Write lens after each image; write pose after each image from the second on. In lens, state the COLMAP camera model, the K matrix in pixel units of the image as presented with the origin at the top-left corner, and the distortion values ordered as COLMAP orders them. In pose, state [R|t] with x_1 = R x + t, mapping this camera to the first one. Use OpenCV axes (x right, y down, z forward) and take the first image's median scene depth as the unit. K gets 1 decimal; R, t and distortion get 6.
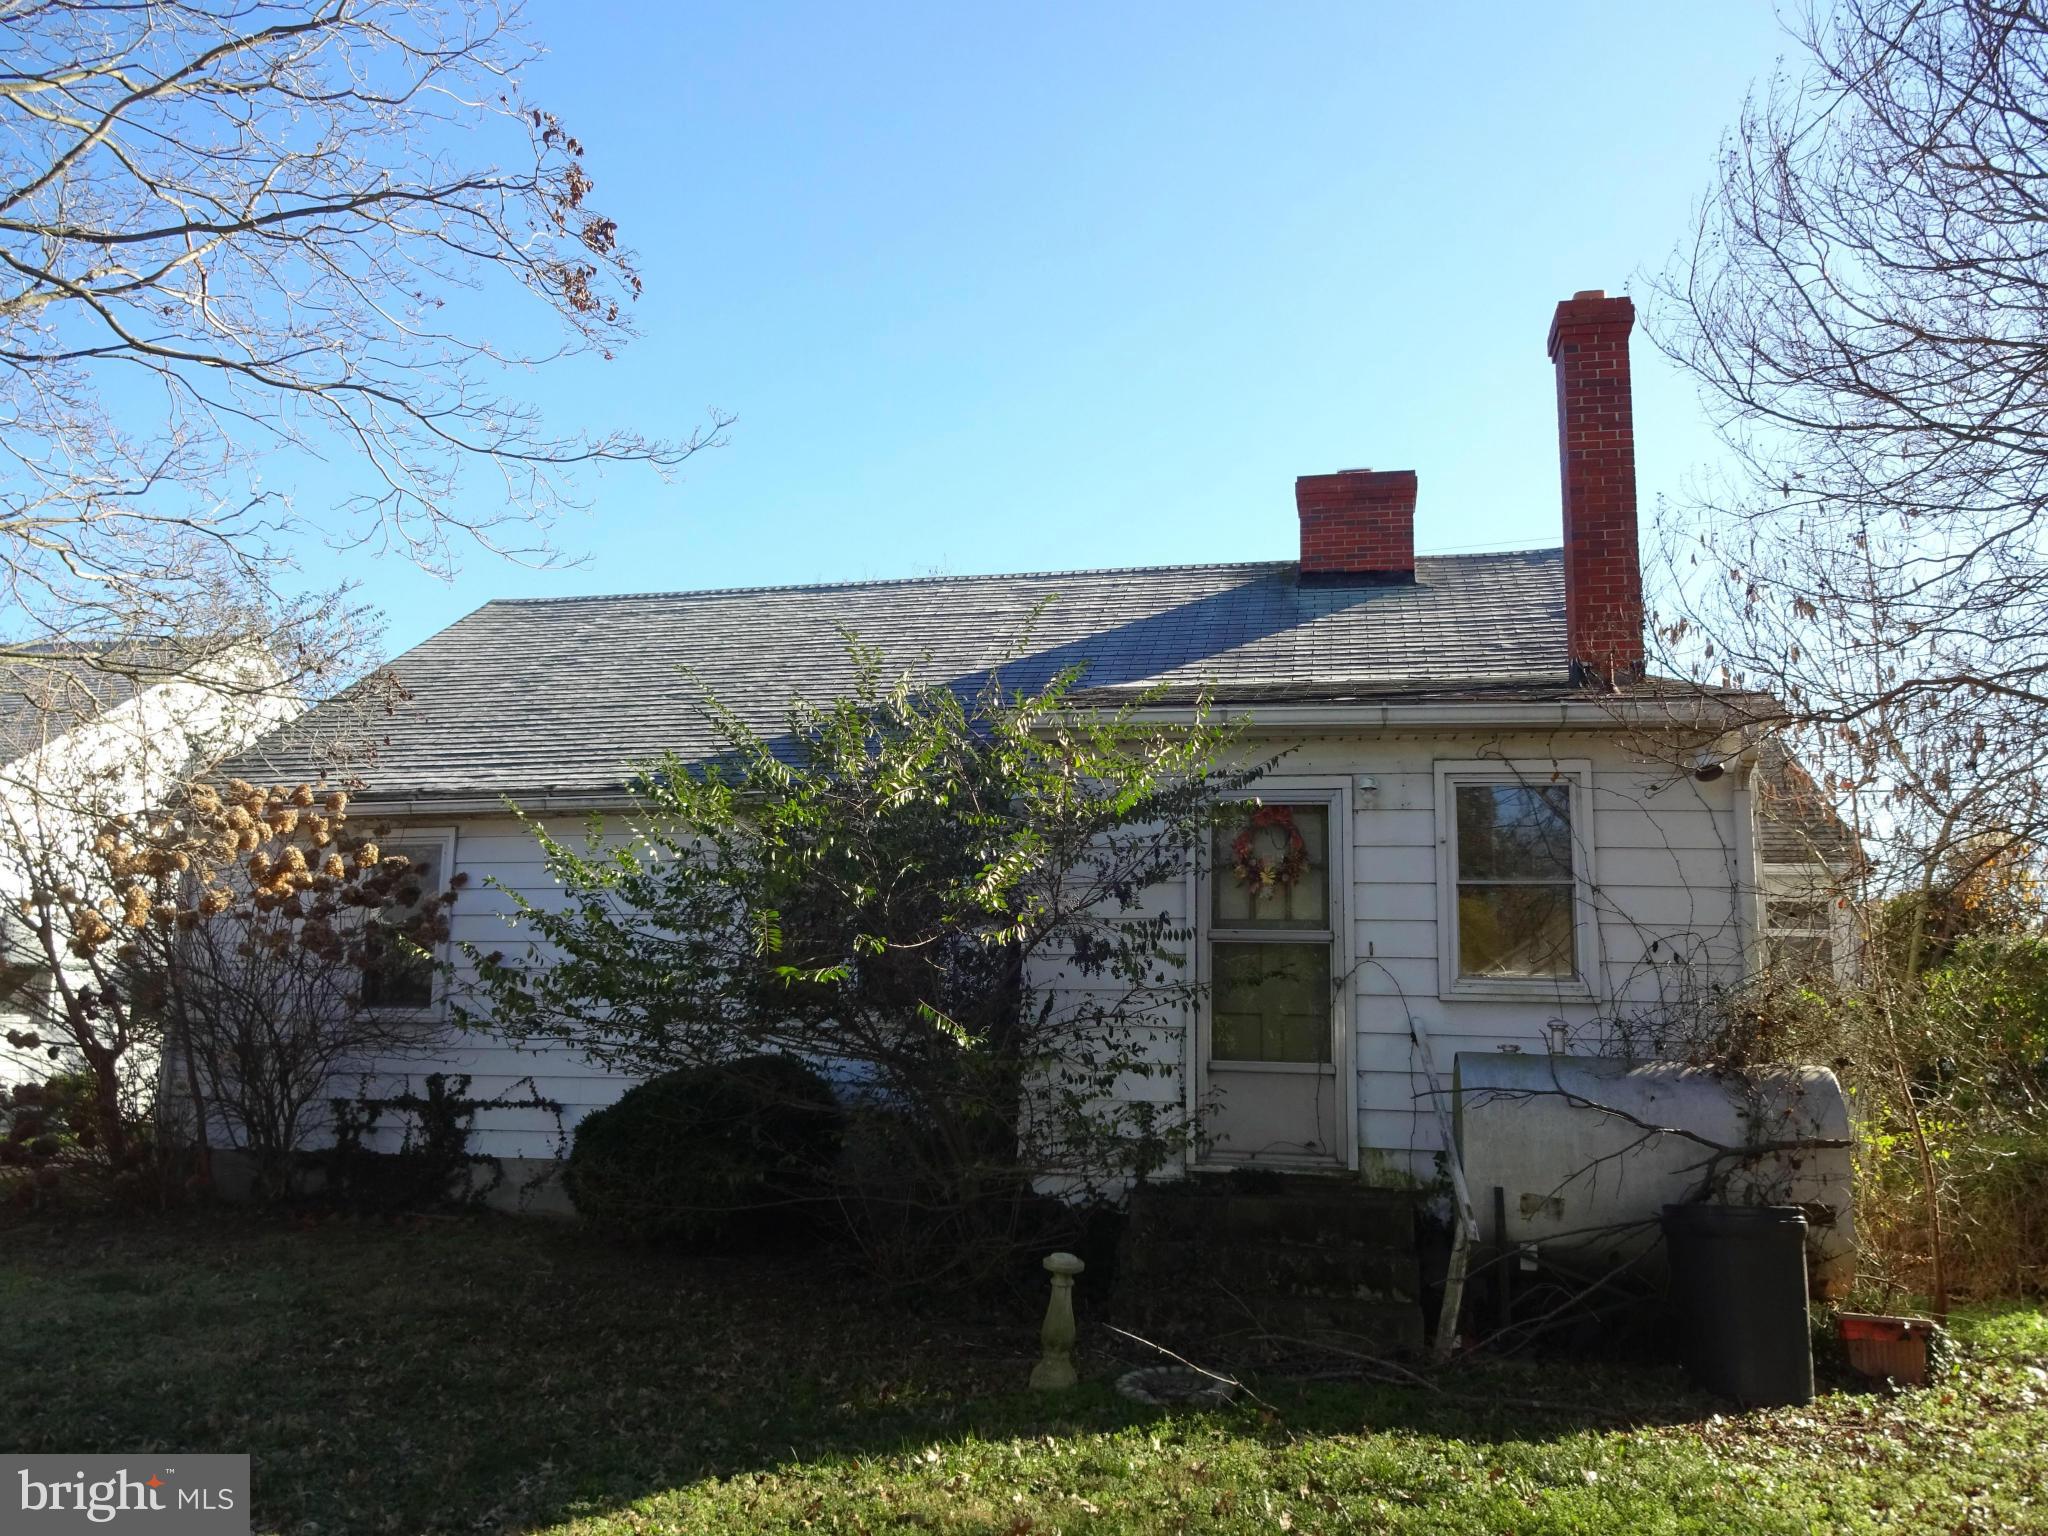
lens RADIAL K [[1524.5, 0, 1020.0], [0, 1524.5, 759.5], [0, 0, 1]] dist [-0.000450, -0.000153]
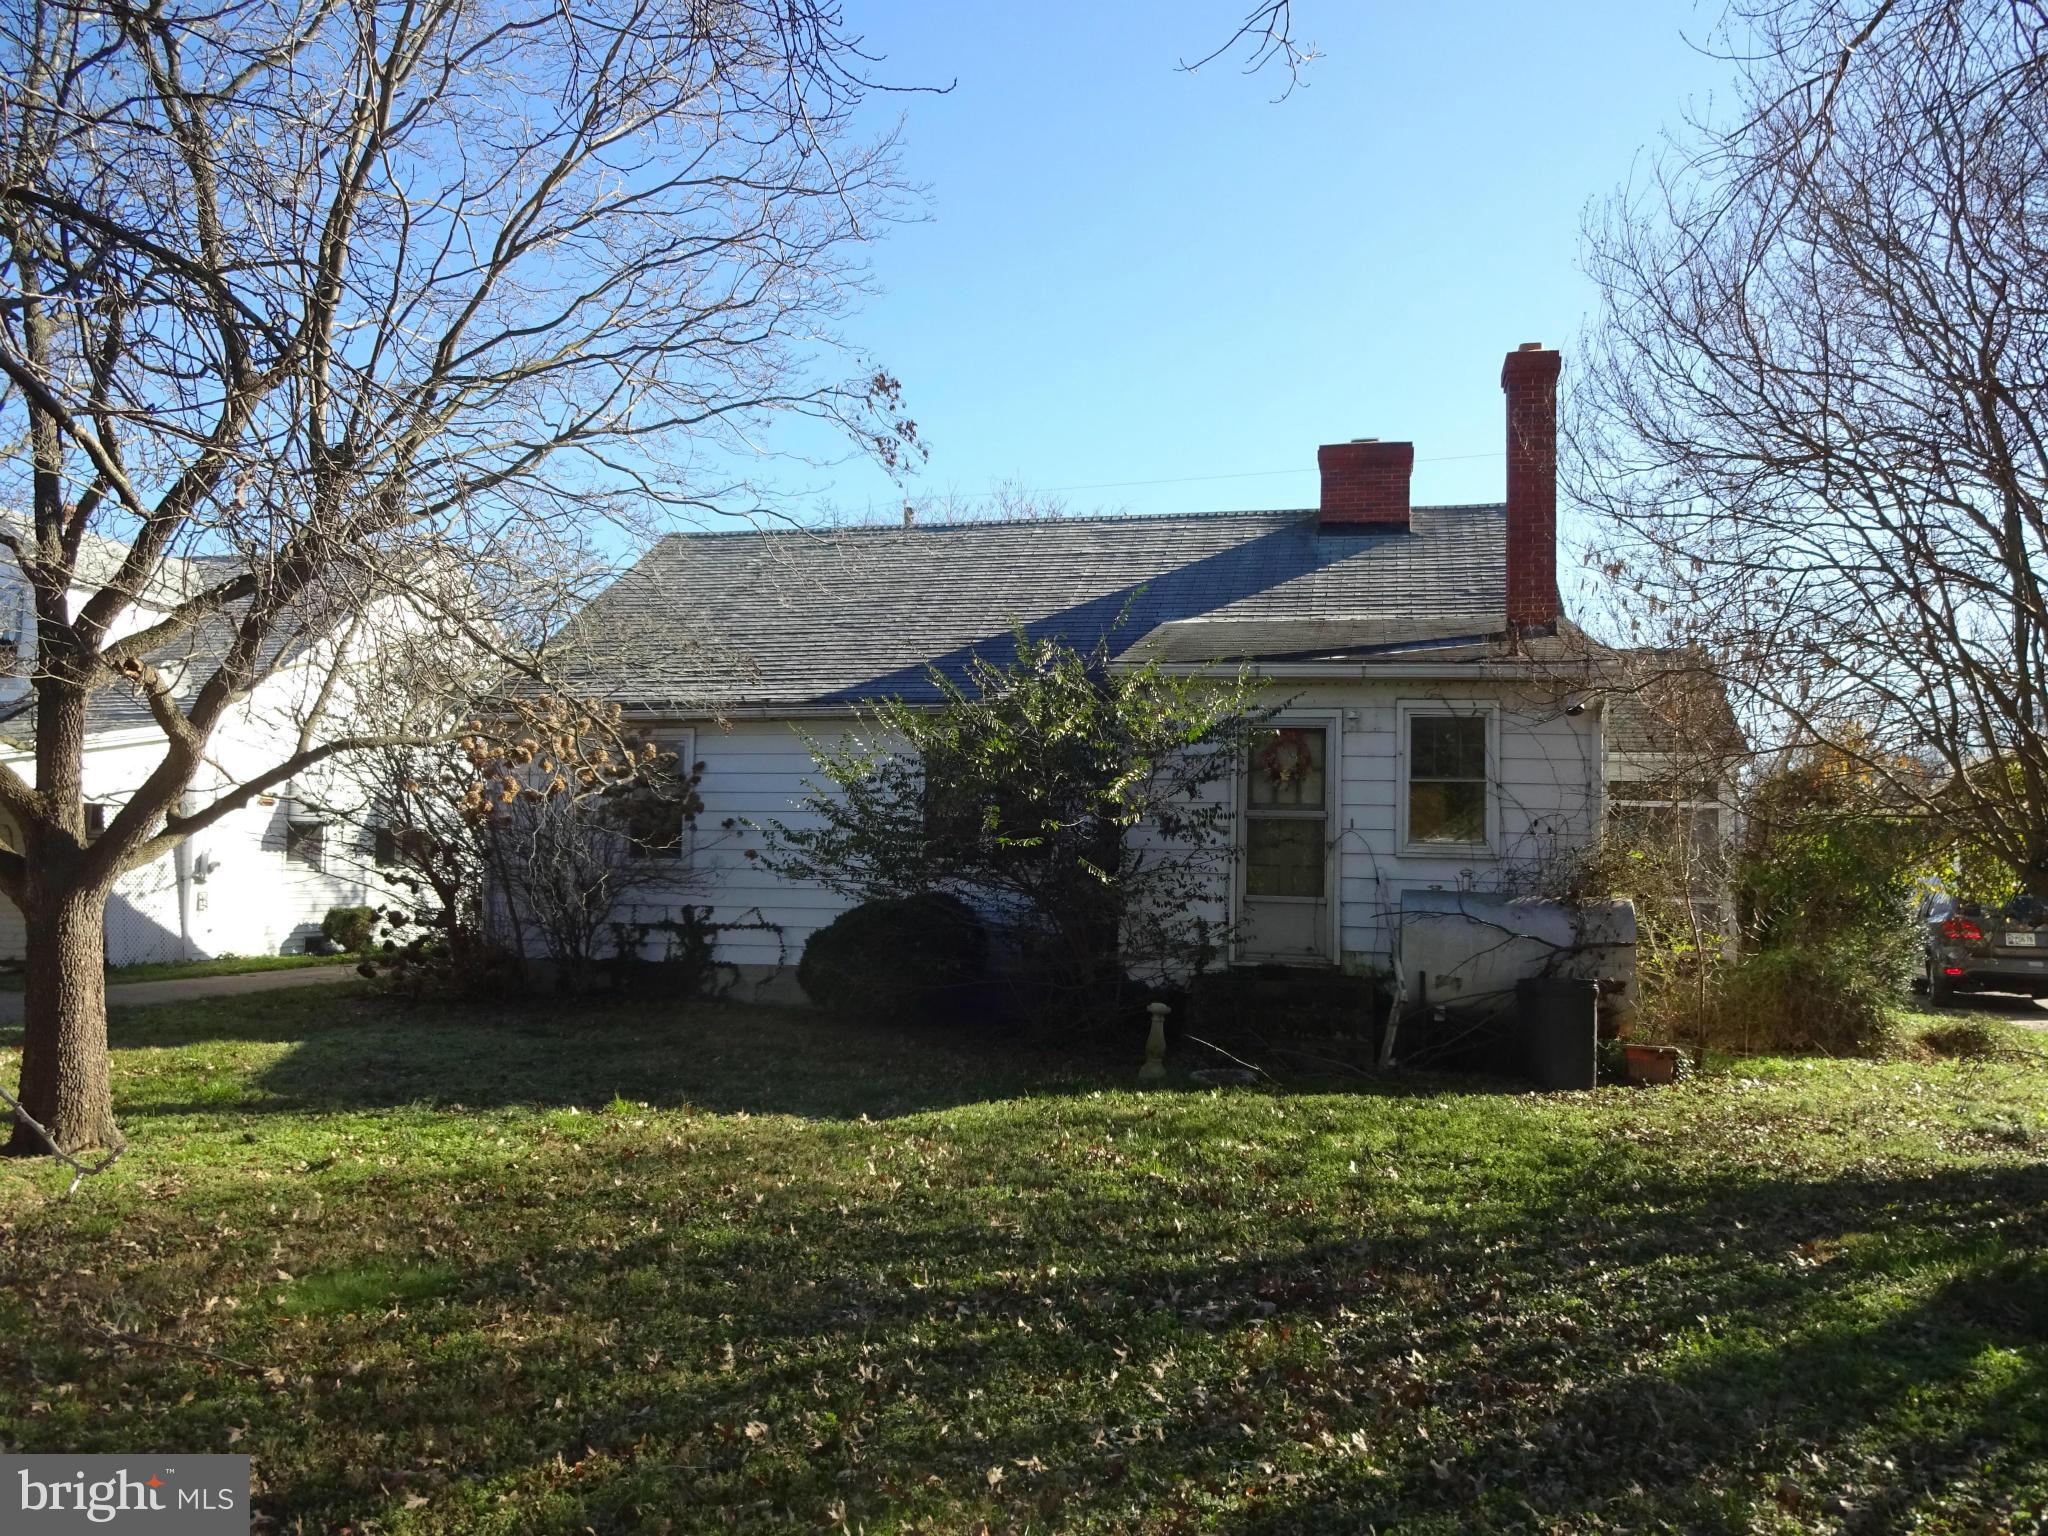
lens RADIAL K [[1524.5, 0, 1020.0], [0, 1524.5, 759.5], [0, 0, 1]] dist [-0.000450, -0.000153]
pose [[0.999757, 0.002087, -0.021937, -0.068259], [0.000062, 0.995231, 0.097543, -0.087808], [0.022036, -0.097521, 0.994990, -0.517074]]
